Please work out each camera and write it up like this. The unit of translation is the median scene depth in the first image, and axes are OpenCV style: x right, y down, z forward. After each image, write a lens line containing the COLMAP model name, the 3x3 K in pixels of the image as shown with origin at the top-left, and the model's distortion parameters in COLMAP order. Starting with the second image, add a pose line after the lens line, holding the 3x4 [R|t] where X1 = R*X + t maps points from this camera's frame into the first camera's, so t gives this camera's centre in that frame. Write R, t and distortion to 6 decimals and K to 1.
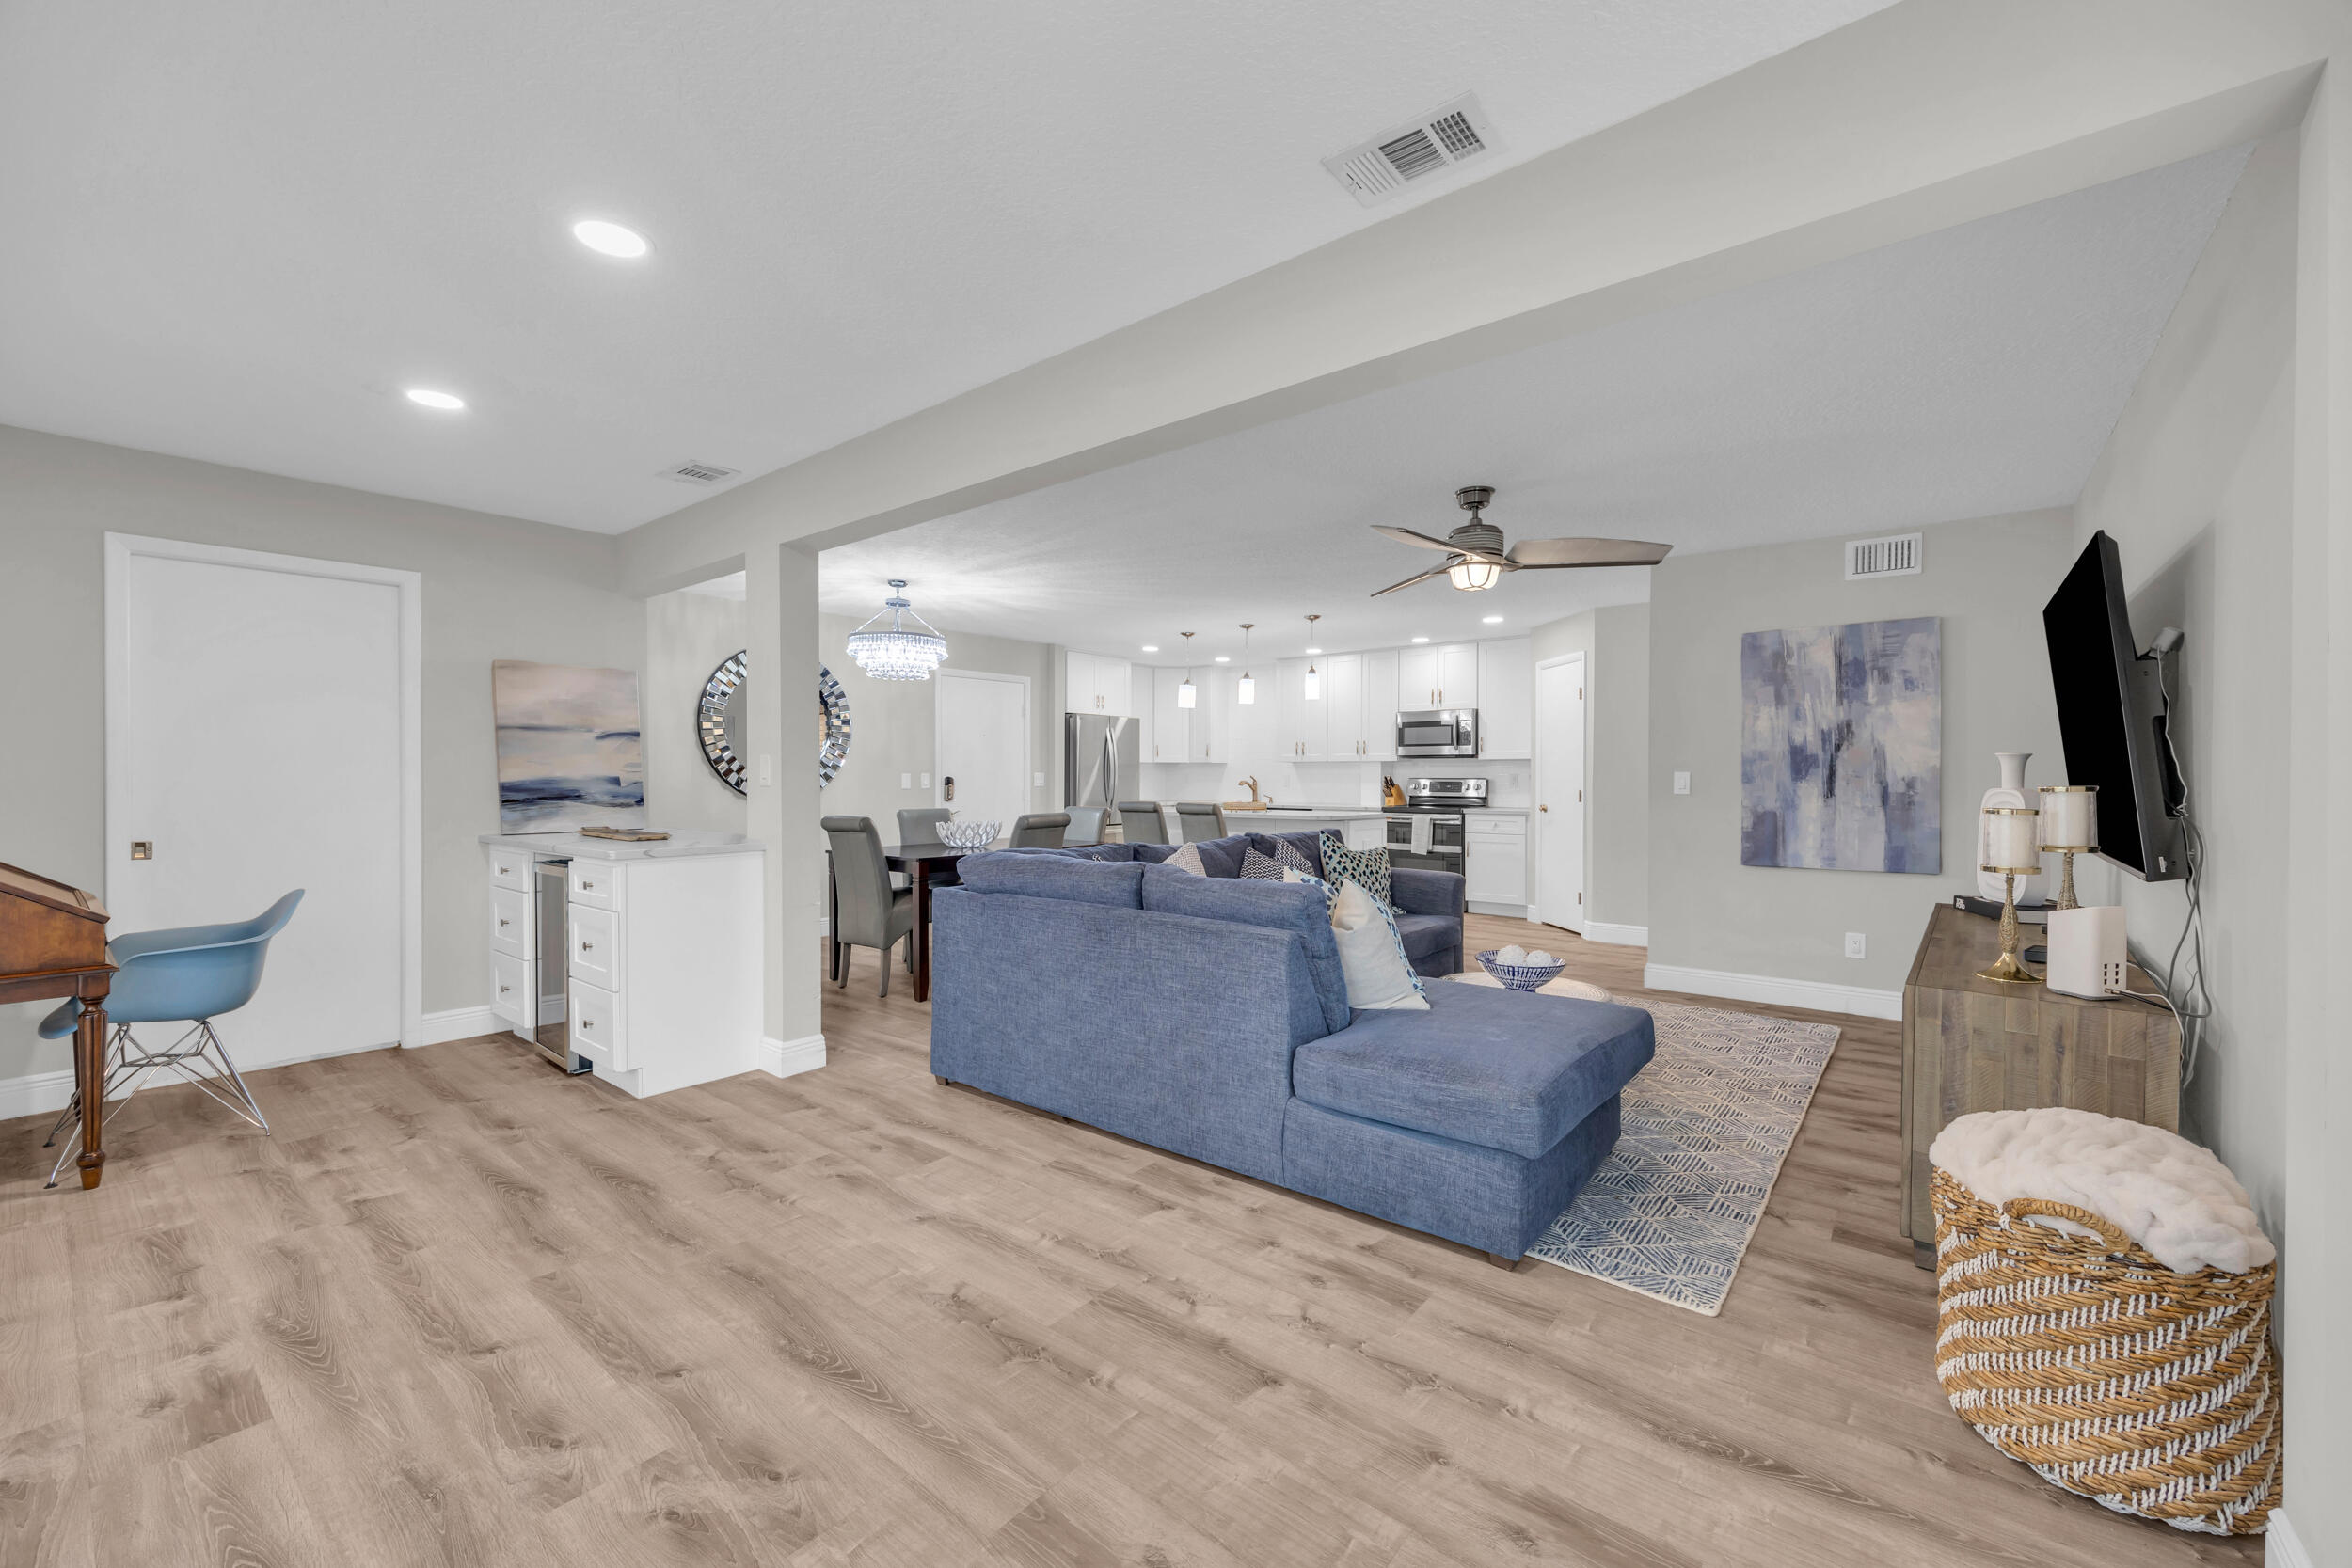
lens RADIAL K [[931.8, 0, 1174.3], [0, 931.8, 783.6], [0, 0, 1]] dist [0.005230, -0.000908]
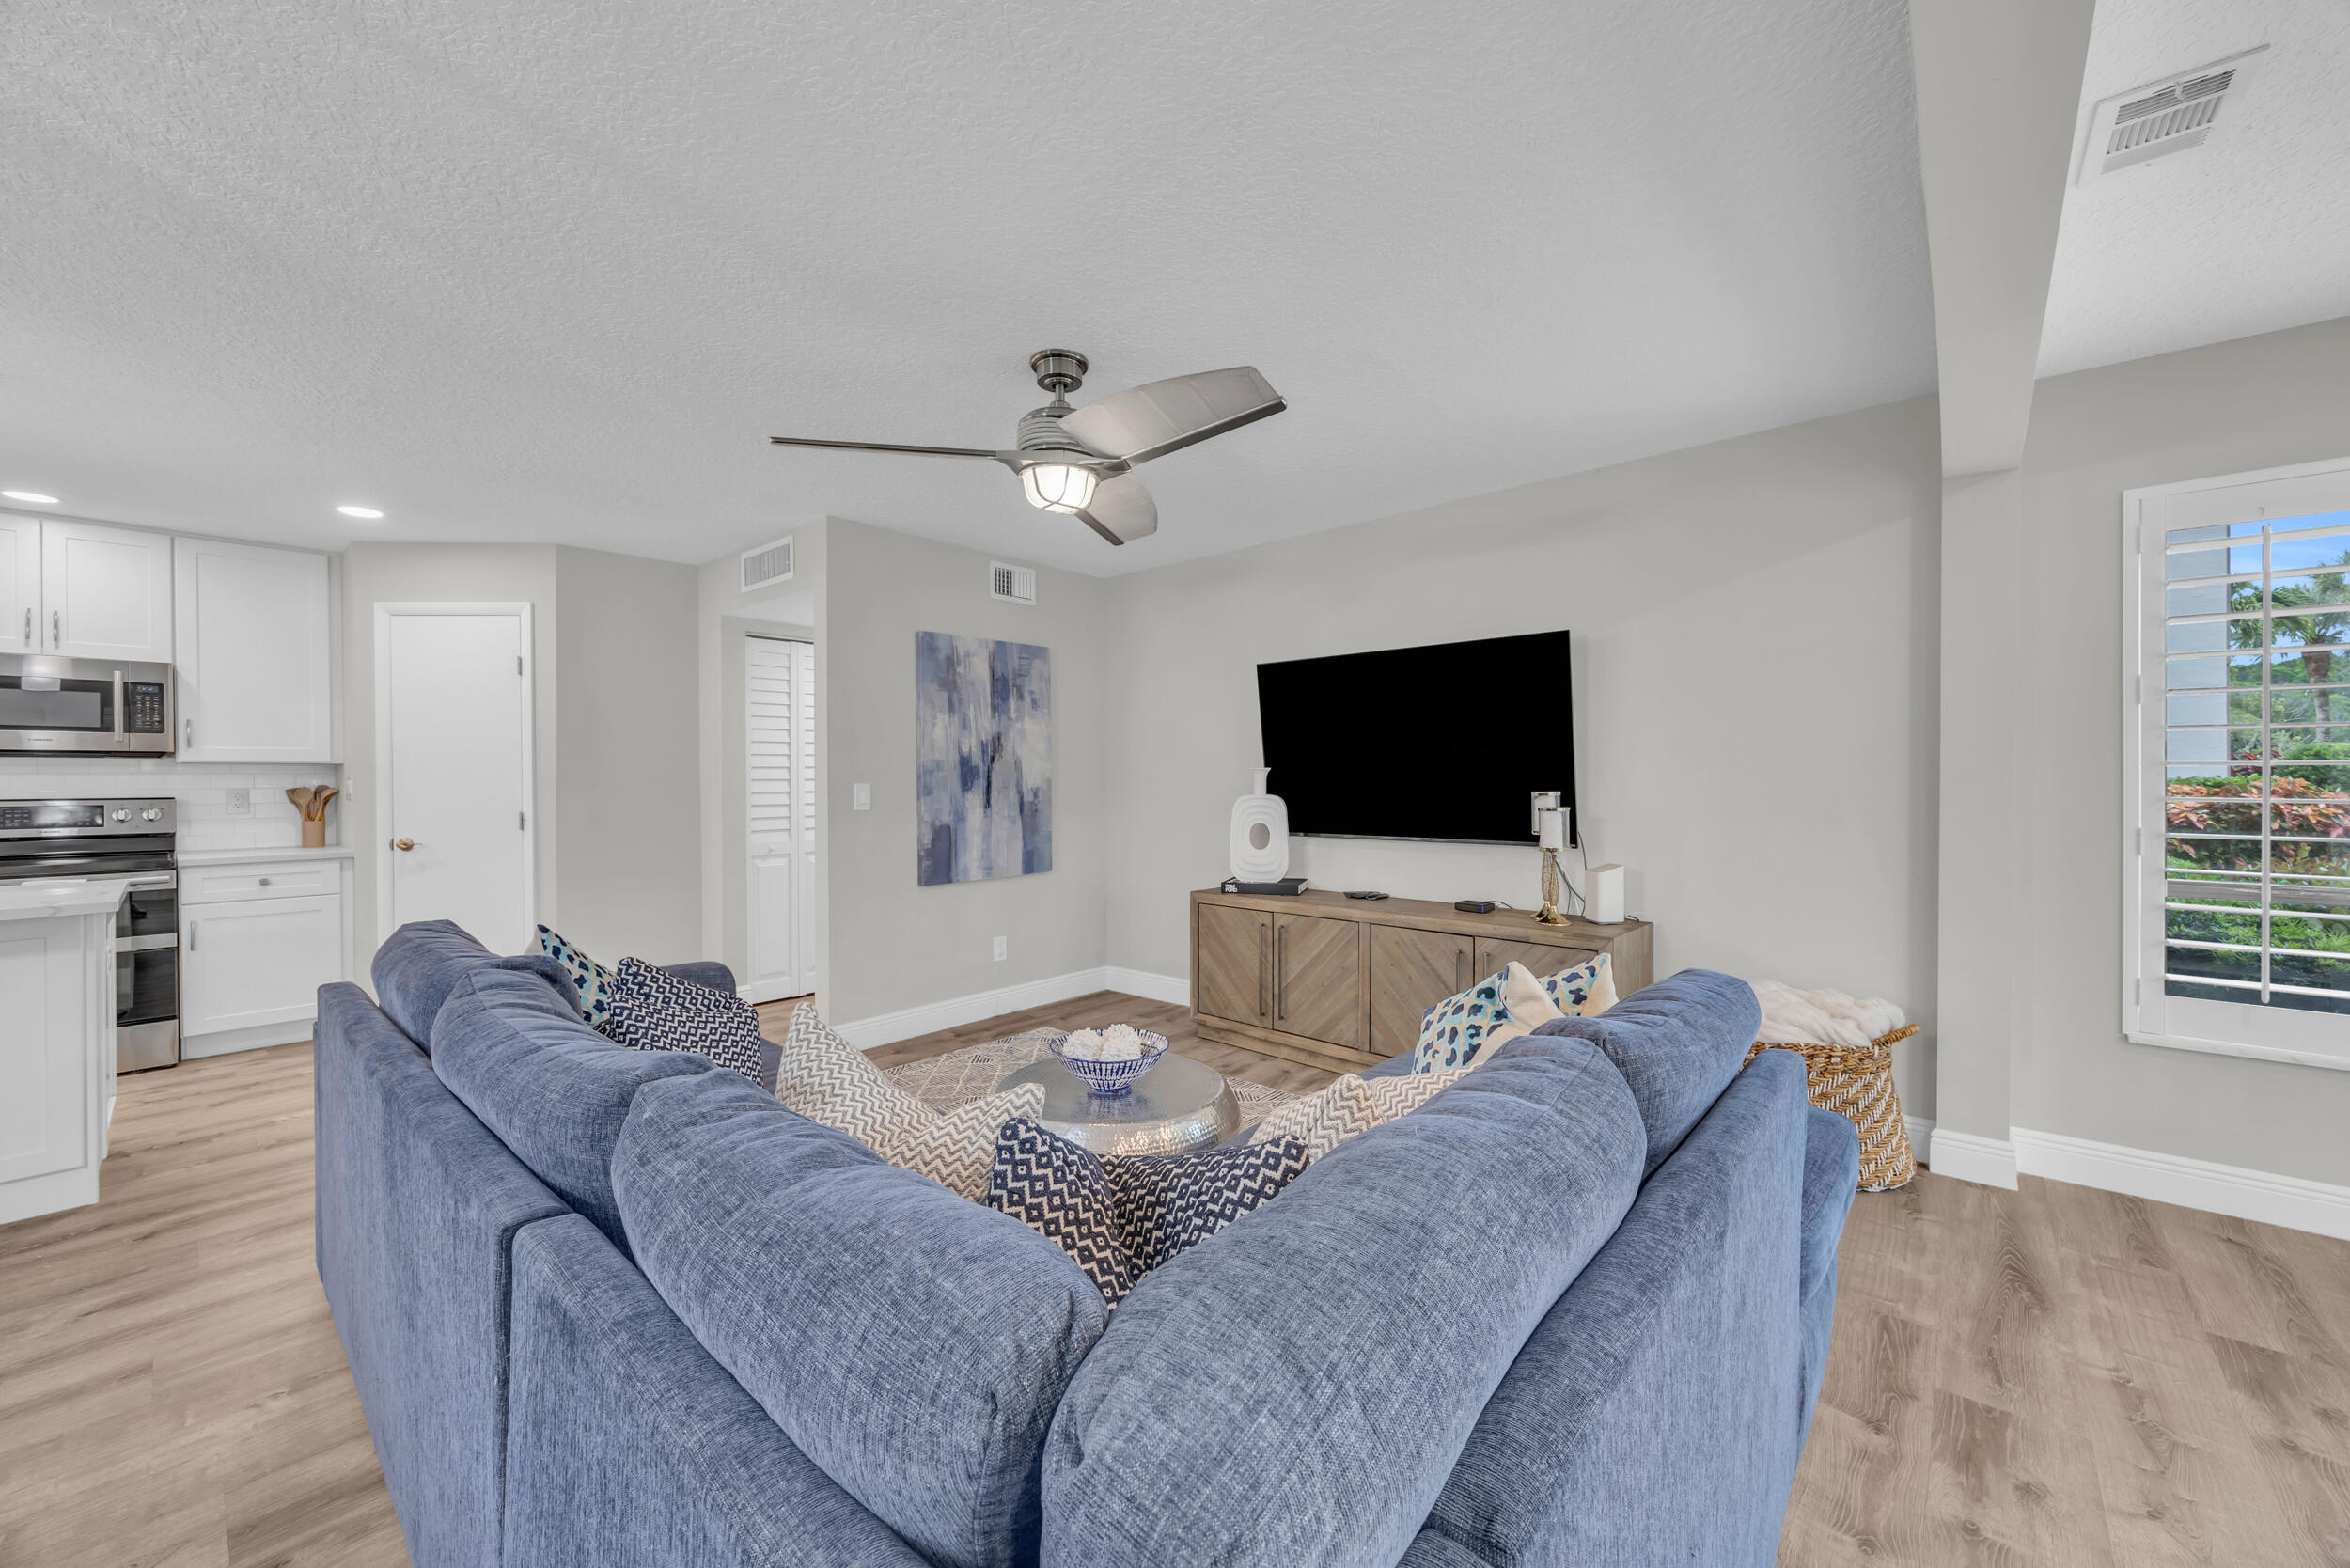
lens RADIAL K [[893.7, 0, 1172.4], [0, 893.7, 785.6], [0, 0, 1]] dist [-0.000621, -0.000046]
pose [[0.039289, -0.006412, 0.999207, -0.306067], [0.014764, 0.999874, 0.005836, -0.014371], [-0.999119, 0.014523, 0.039378, 0.891233]]
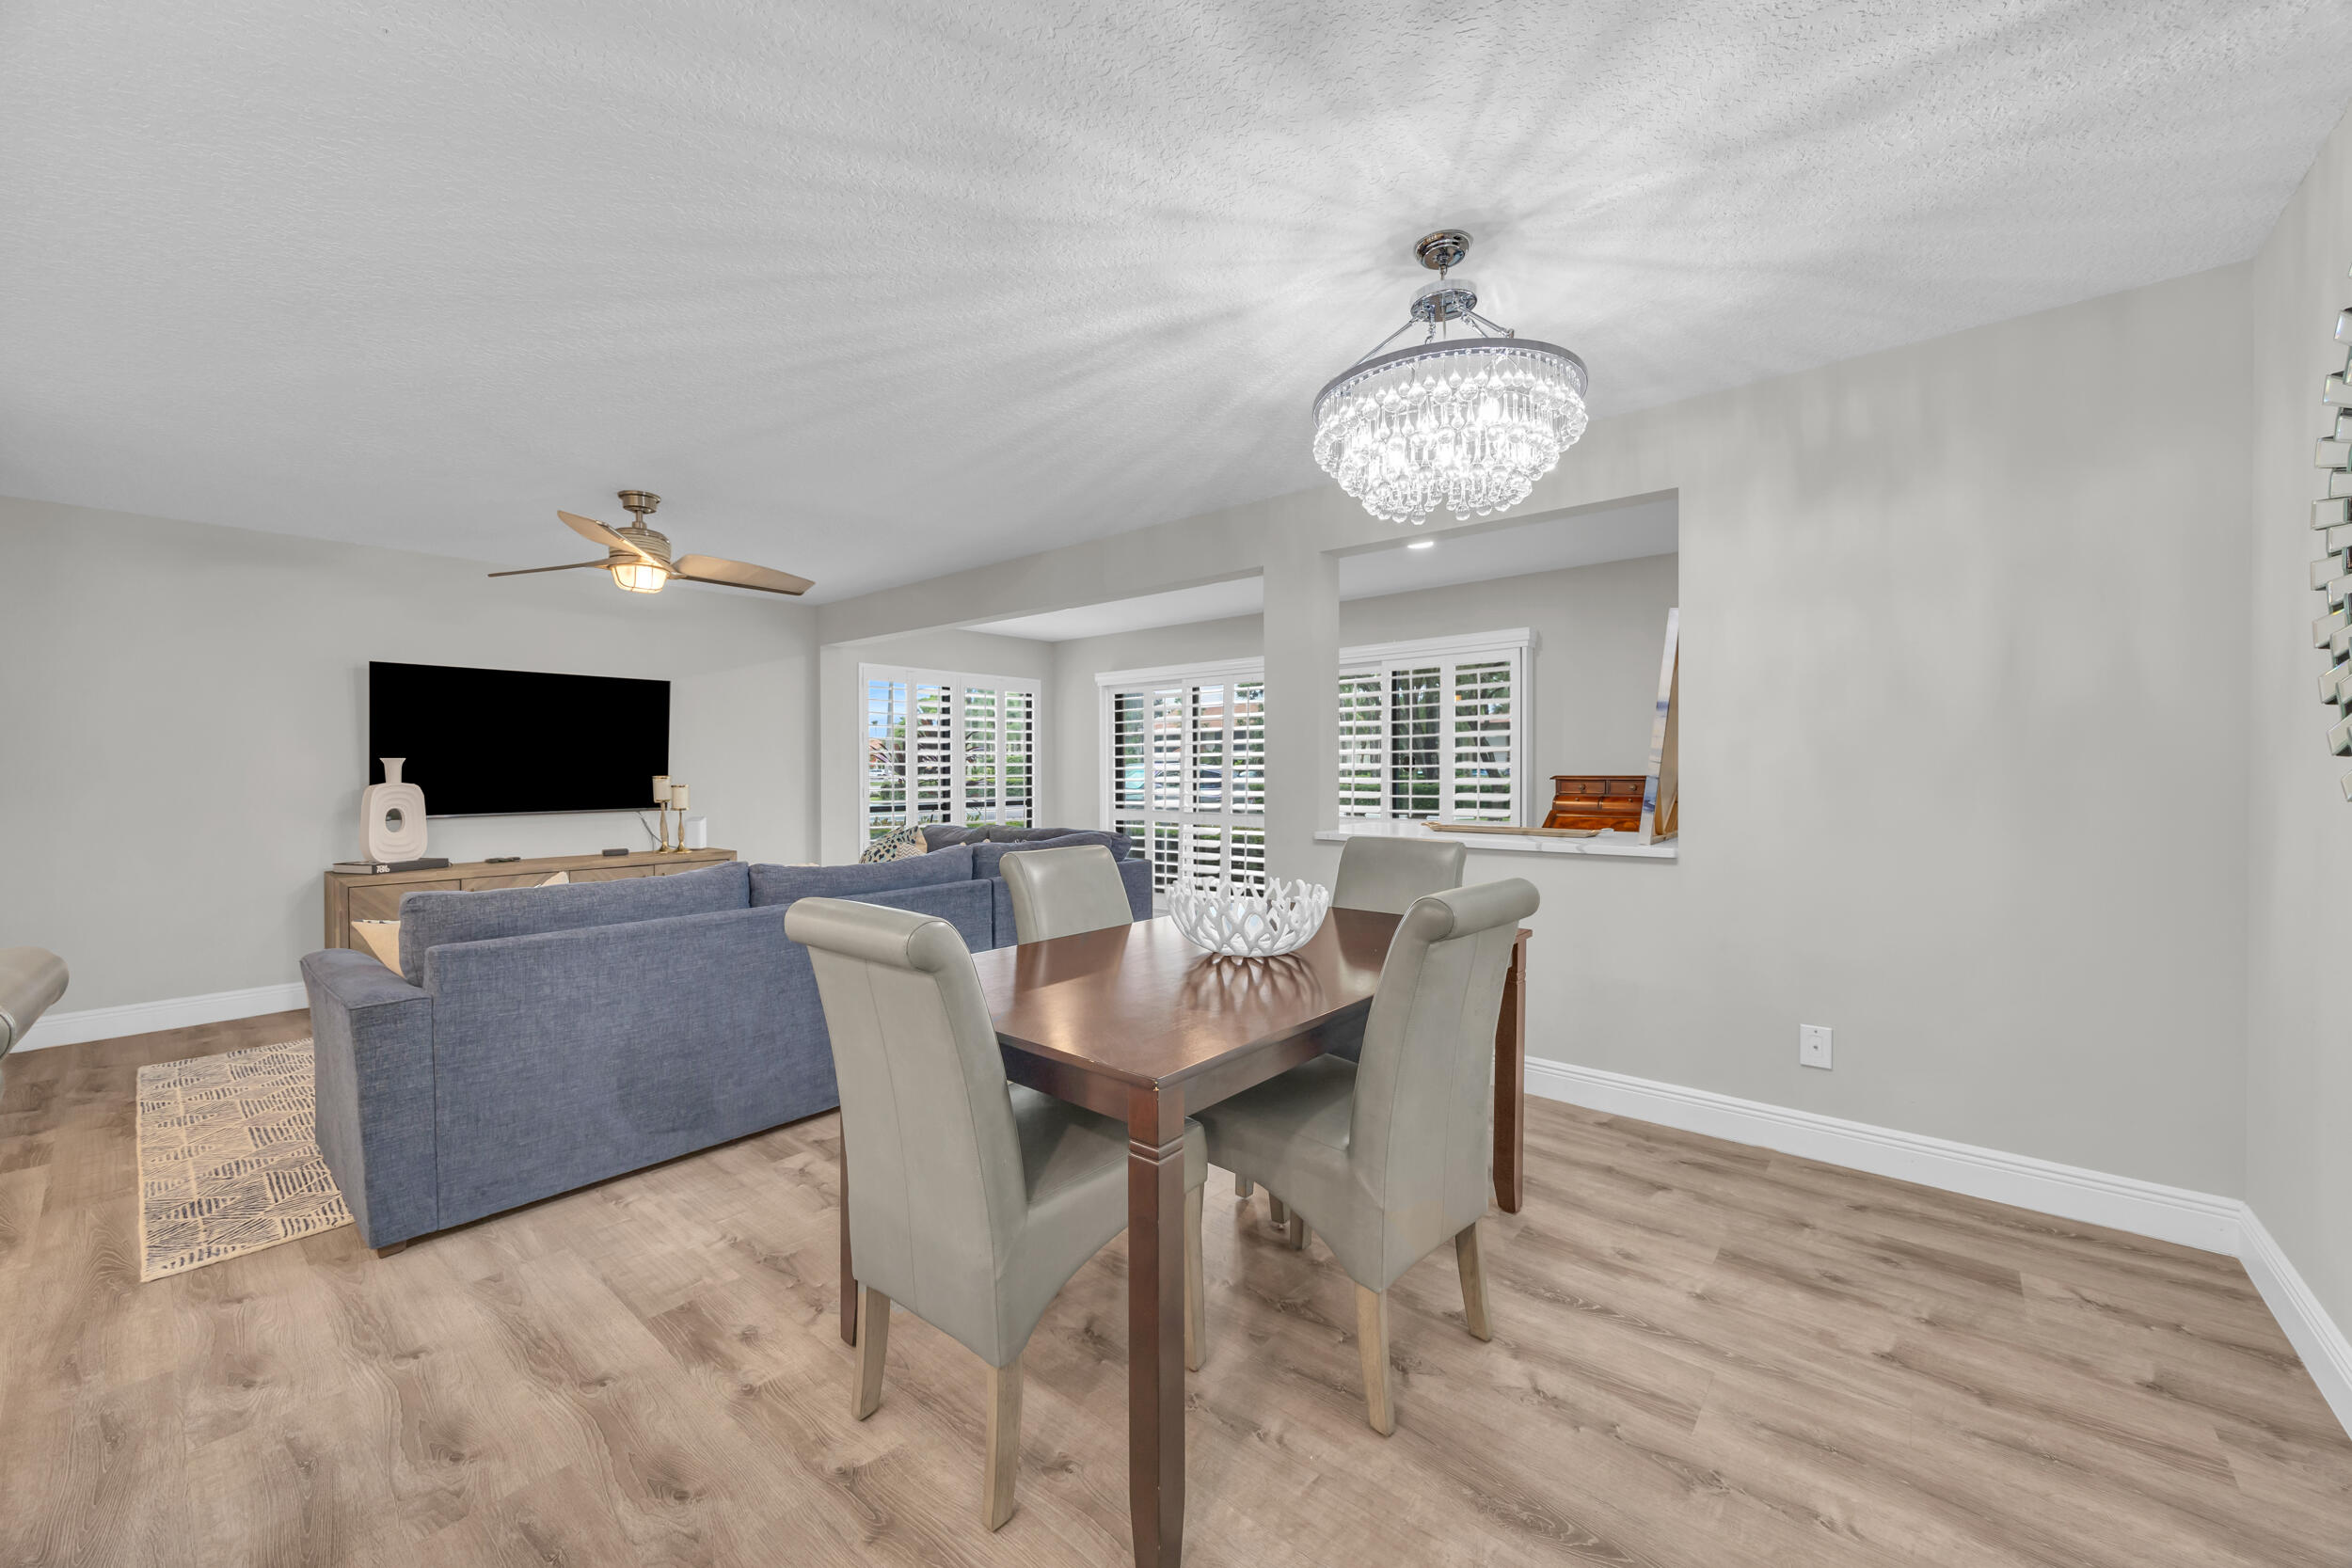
lens RADIAL K [[900.0, 0, 1173.9], [0, 900.0, 782.3], [0, 0, 1]] dist [-0.001086, -0.000210]
pose [[-0.999746, 0.005044, 0.021959, -0.282793], [0.005574, 0.999693, 0.024122, -0.017966], [-0.021830, 0.024238, -0.999468, 1.962589]]
